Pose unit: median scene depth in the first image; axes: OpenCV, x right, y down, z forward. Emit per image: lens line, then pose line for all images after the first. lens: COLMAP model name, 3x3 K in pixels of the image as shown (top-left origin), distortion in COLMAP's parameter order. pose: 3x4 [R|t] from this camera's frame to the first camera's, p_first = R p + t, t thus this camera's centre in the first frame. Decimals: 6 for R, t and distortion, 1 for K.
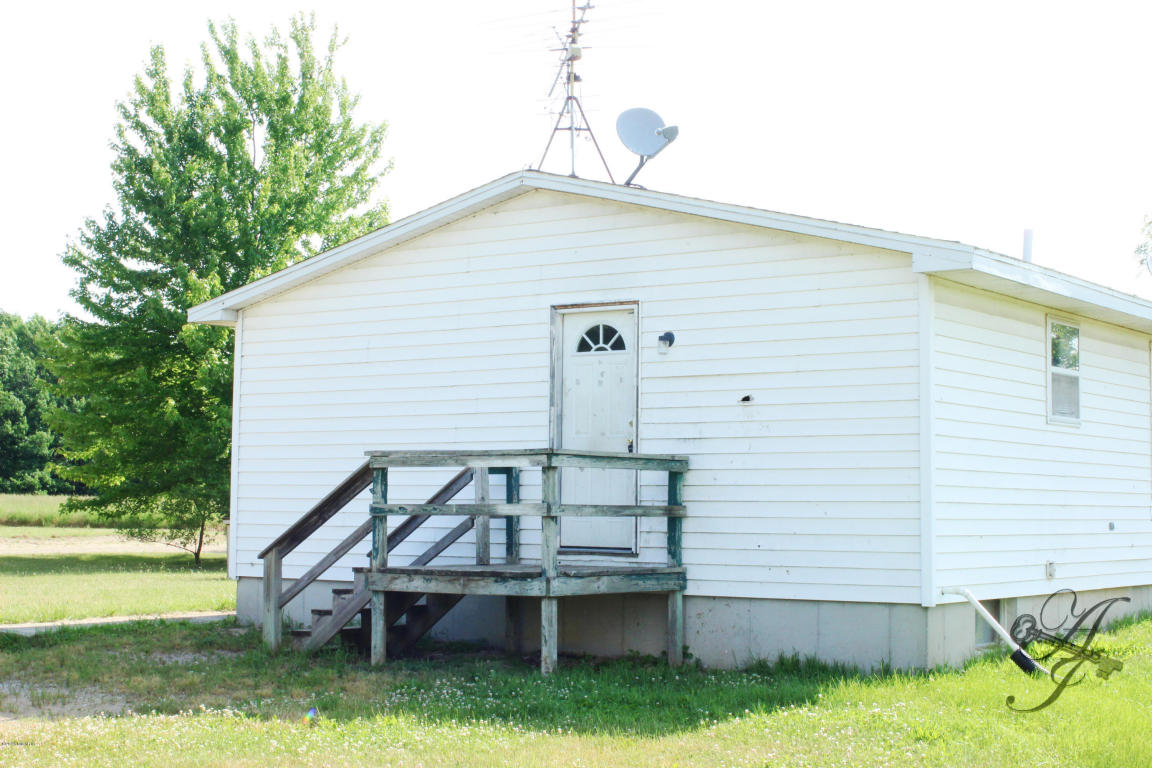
lens RADIAL K [[1854.0, 0, 576.0], [0, 1854.0, 384.0], [0, 0, 1]] dist [-0.087287, -0.023989]
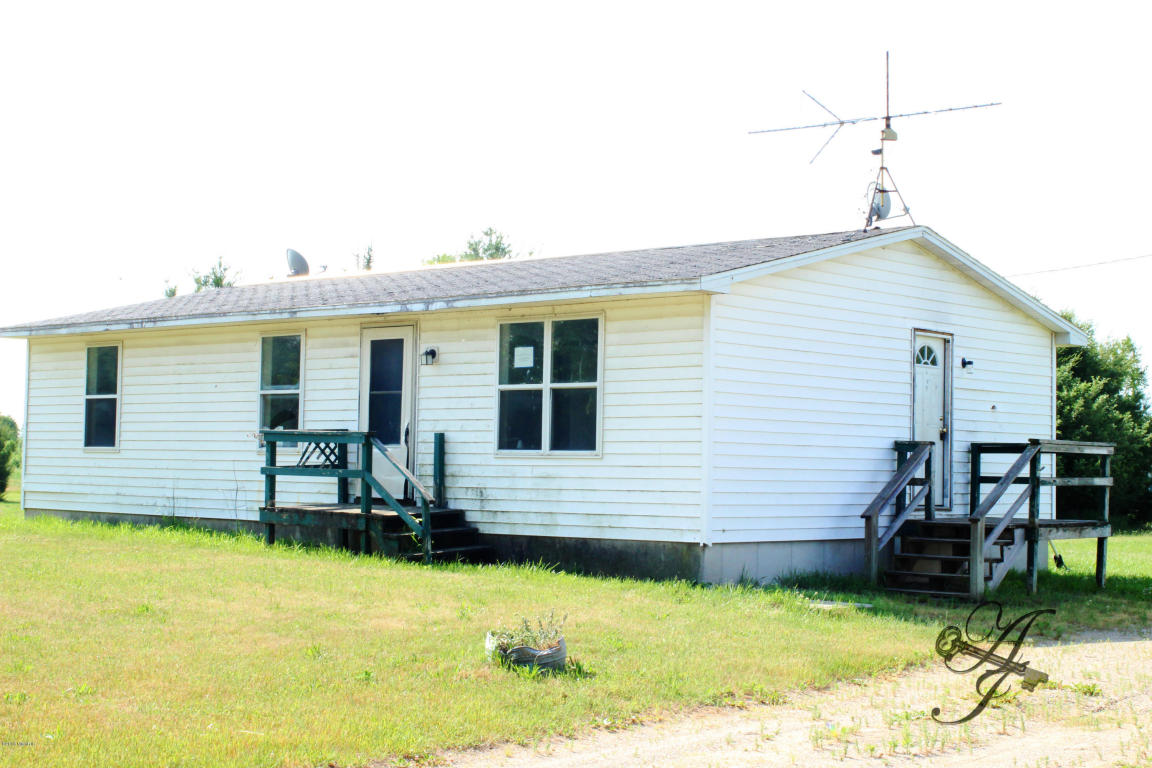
lens RADIAL K [[1854.0, 0, 576.0], [0, 1854.0, 384.0], [0, 0, 1]] dist [-0.087287, -0.023989]
pose [[0.117974, 0.046148, 0.991944, -1.245259], [-0.081110, 0.996030, -0.036692, 0.061606], [-0.989699, -0.076128, 0.121249, 0.973417]]
